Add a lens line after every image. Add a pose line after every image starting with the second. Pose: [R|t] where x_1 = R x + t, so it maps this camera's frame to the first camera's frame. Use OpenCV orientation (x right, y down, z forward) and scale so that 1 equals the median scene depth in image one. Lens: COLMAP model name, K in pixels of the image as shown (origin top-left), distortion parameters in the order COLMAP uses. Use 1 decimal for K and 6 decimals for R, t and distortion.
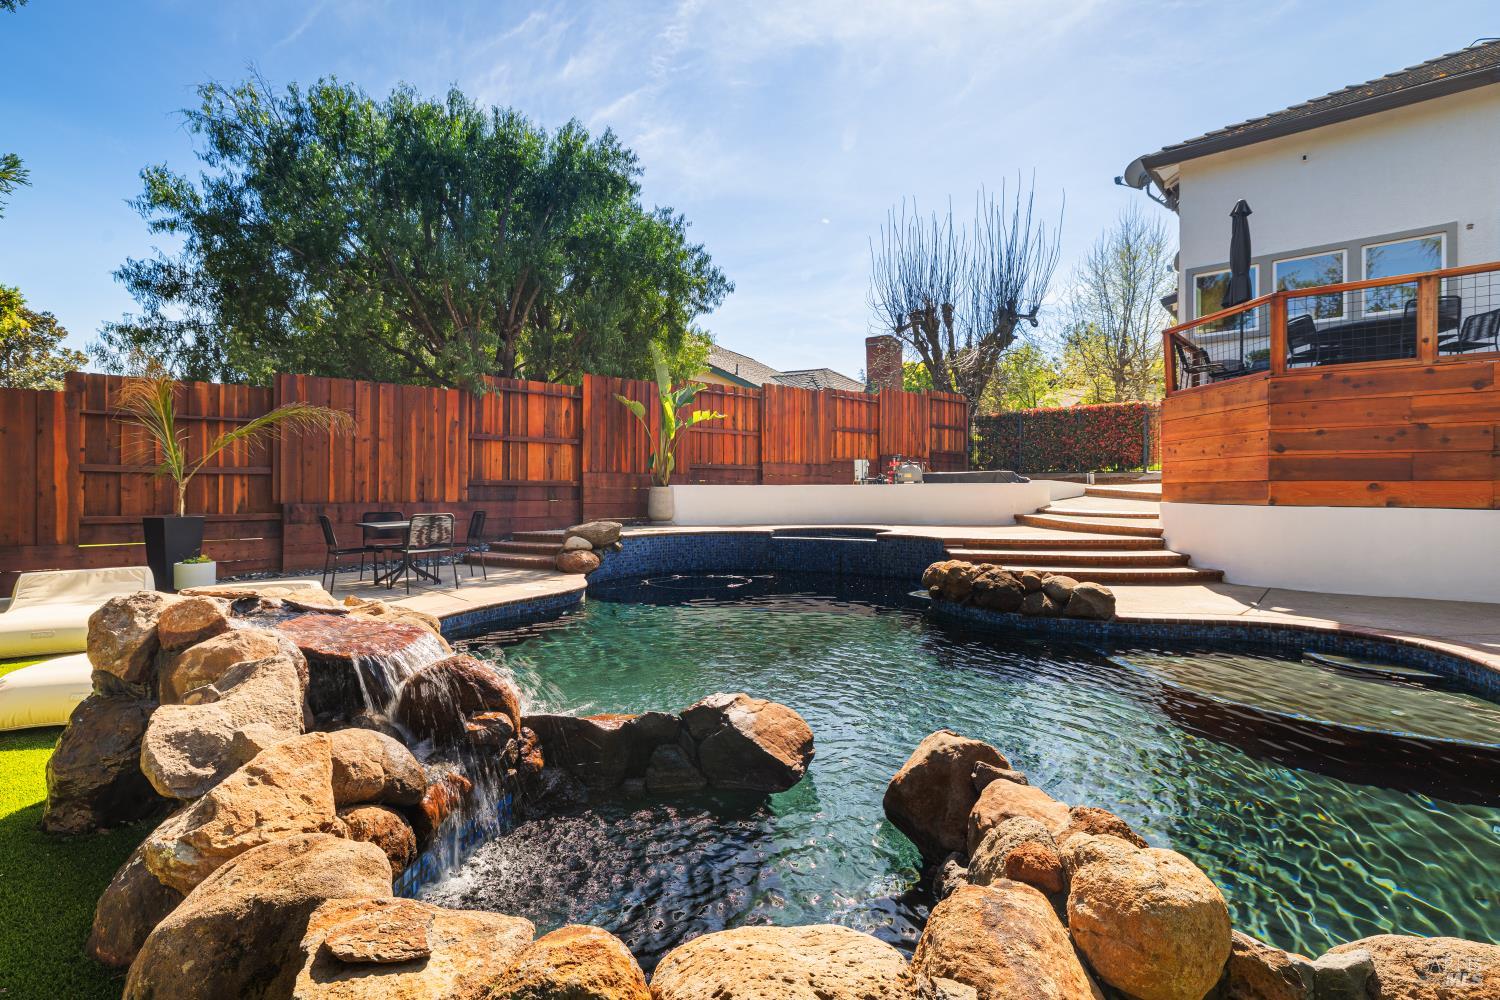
lens RADIAL K [[741.7, 0, 752.8], [0, 741.7, 499.5], [0, 0, 1]] dist [0.001597, 0.000830]
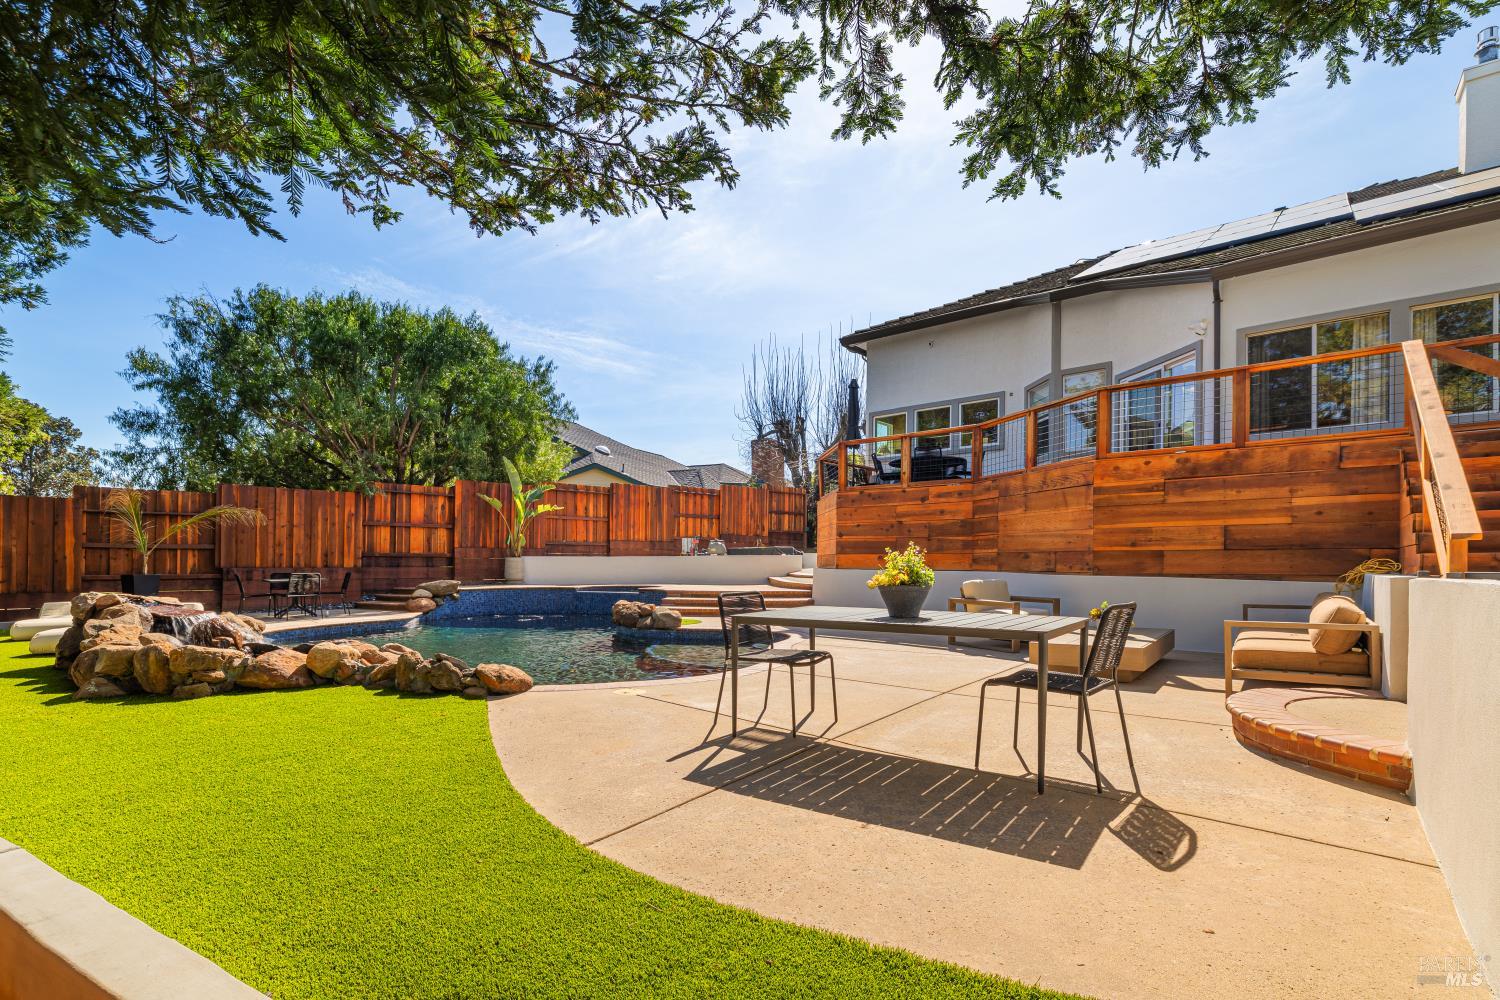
lens RADIAL K [[688.6, 0, 797.9], [0, 688.6, 565.5], [0, 0, 1]] dist [0.003762, 0.000304]
pose [[0.998545, 0.000543, 0.053927, 0.434927], [-0.000164, 0.999975, -0.007027, 0.009303], [-0.053929, 0.007008, 0.998520, -0.449231]]
